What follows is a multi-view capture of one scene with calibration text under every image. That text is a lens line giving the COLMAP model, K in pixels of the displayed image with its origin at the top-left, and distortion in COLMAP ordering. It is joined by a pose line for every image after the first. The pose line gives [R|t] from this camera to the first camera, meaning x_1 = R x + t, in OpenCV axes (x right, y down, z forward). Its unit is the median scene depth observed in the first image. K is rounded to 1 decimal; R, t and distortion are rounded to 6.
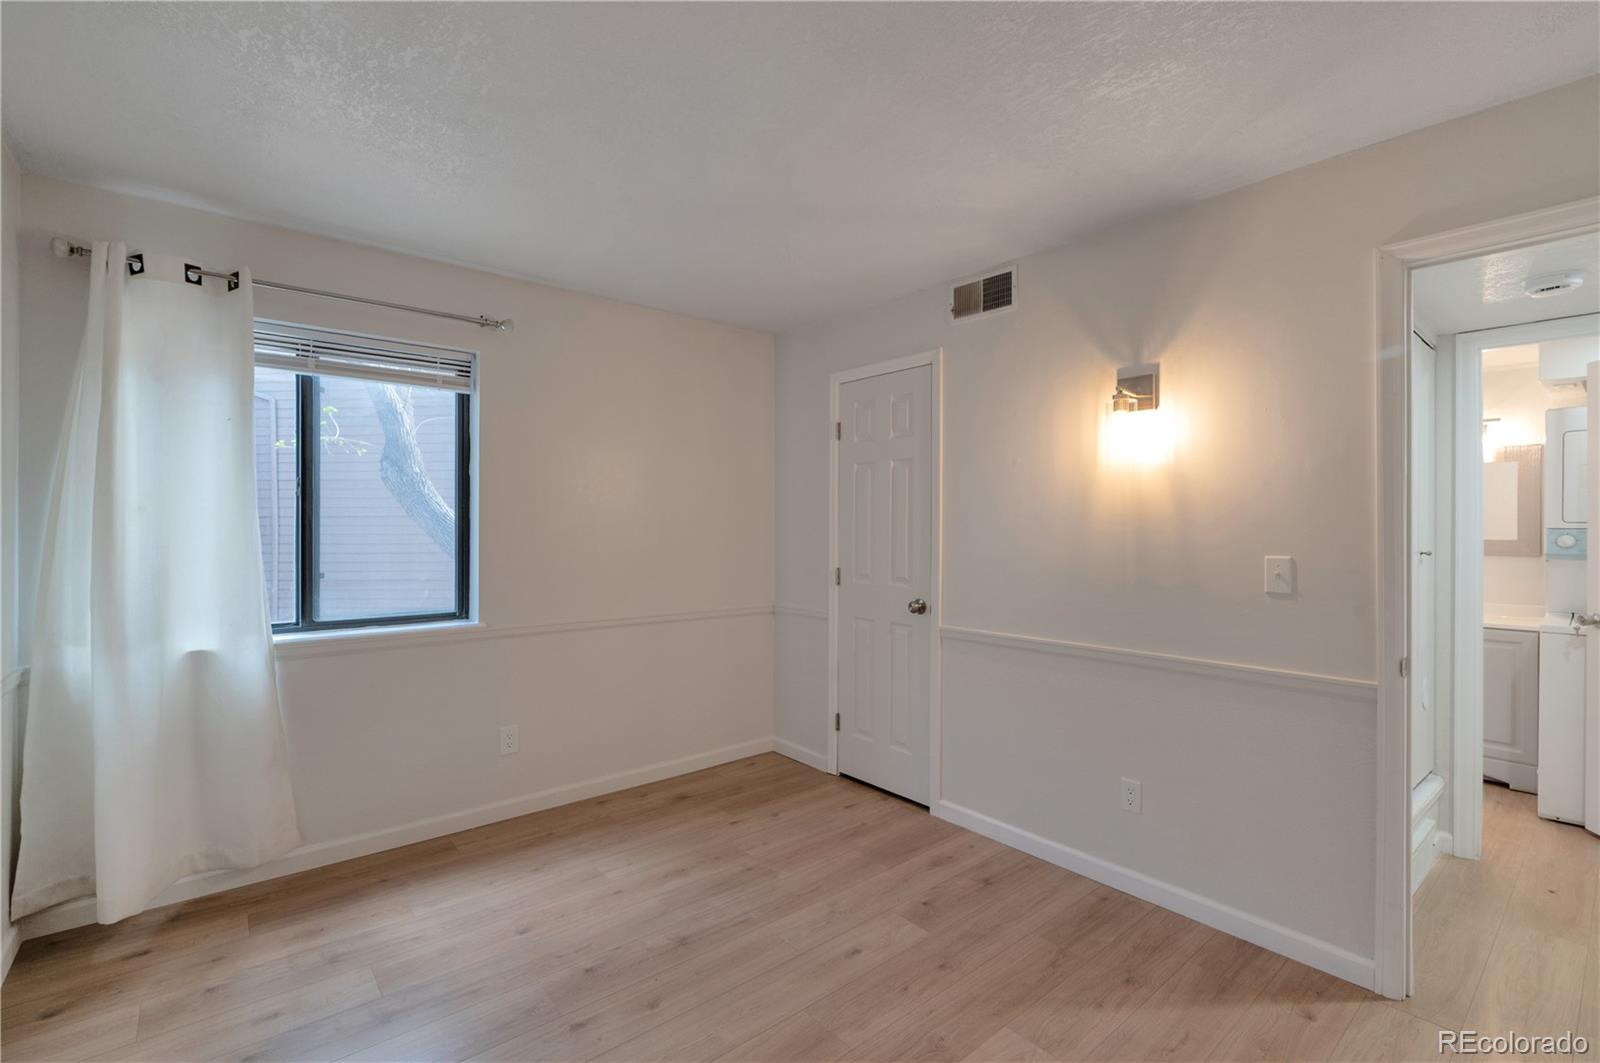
lens RADIAL K [[727.5, 0, 786.3], [0, 727.5, 531.8], [0, 0, 1]] dist [-0.007385, 0.001837]
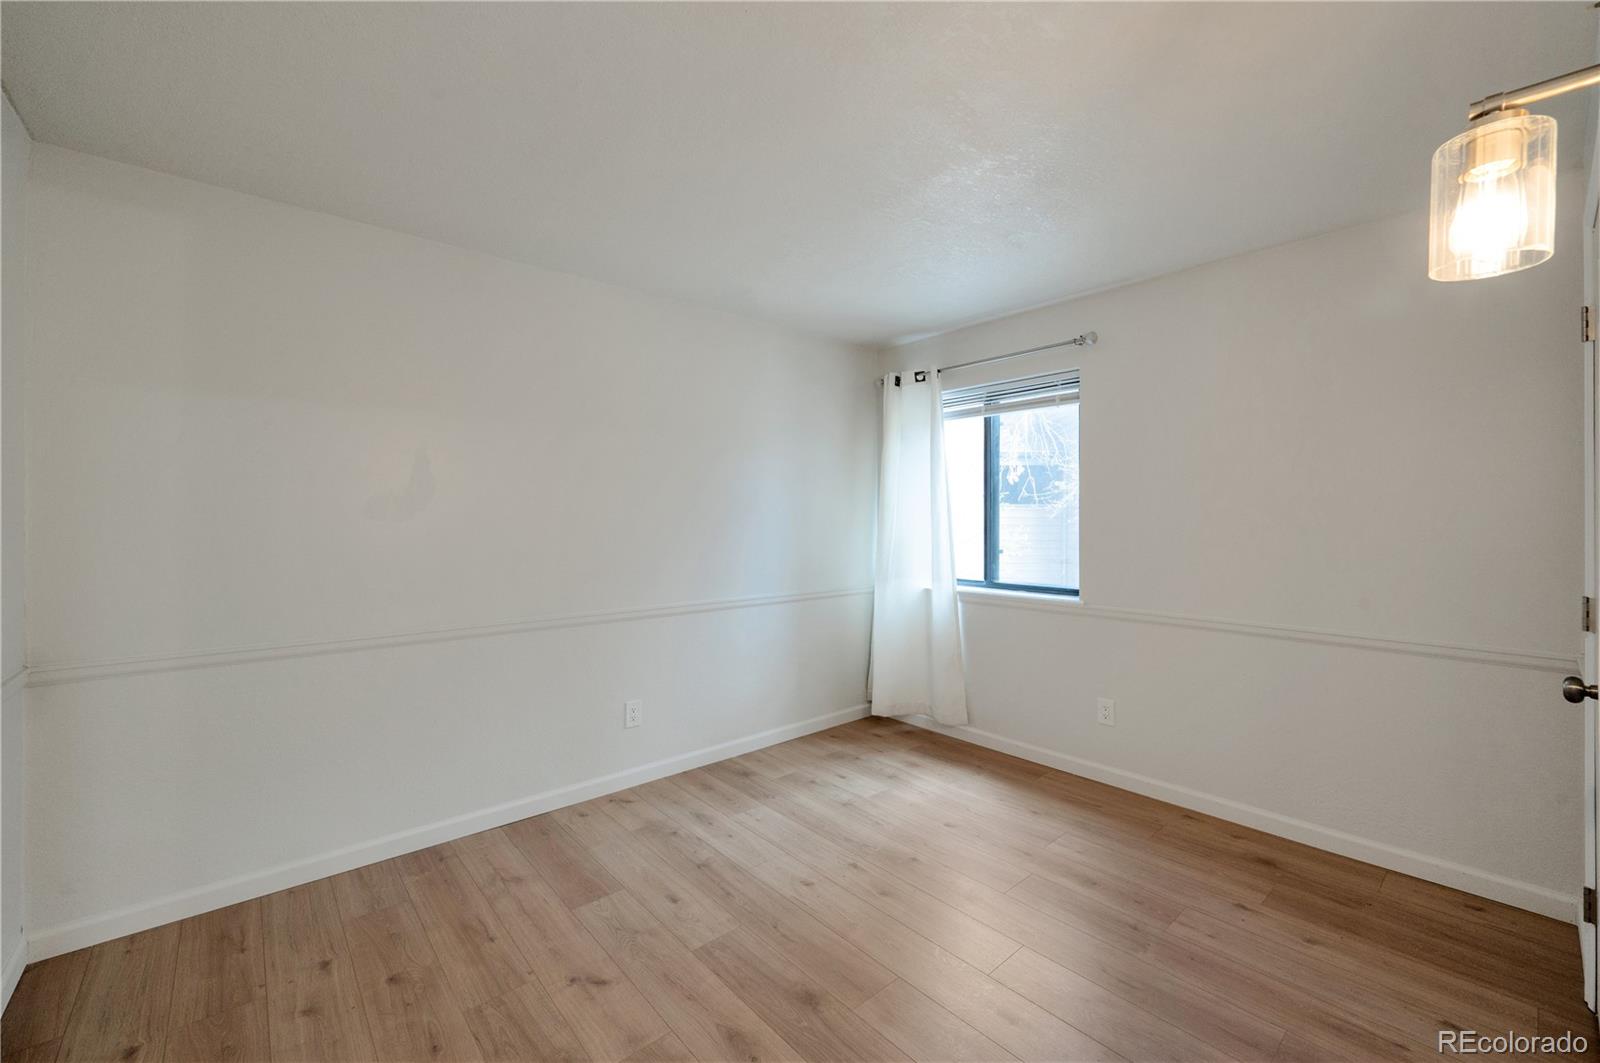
lens RADIAL K [[634.8, 0, 783.9], [0, 634.8, 521.7], [0, 0, 1]] dist [-0.002228, 0.000201]
pose [[0.011274, 0.003989, -0.999928, 0.643832], [-0.007249, 0.999966, 0.003907, -0.001431], [0.999910, 0.007204, 0.011303, 0.563628]]
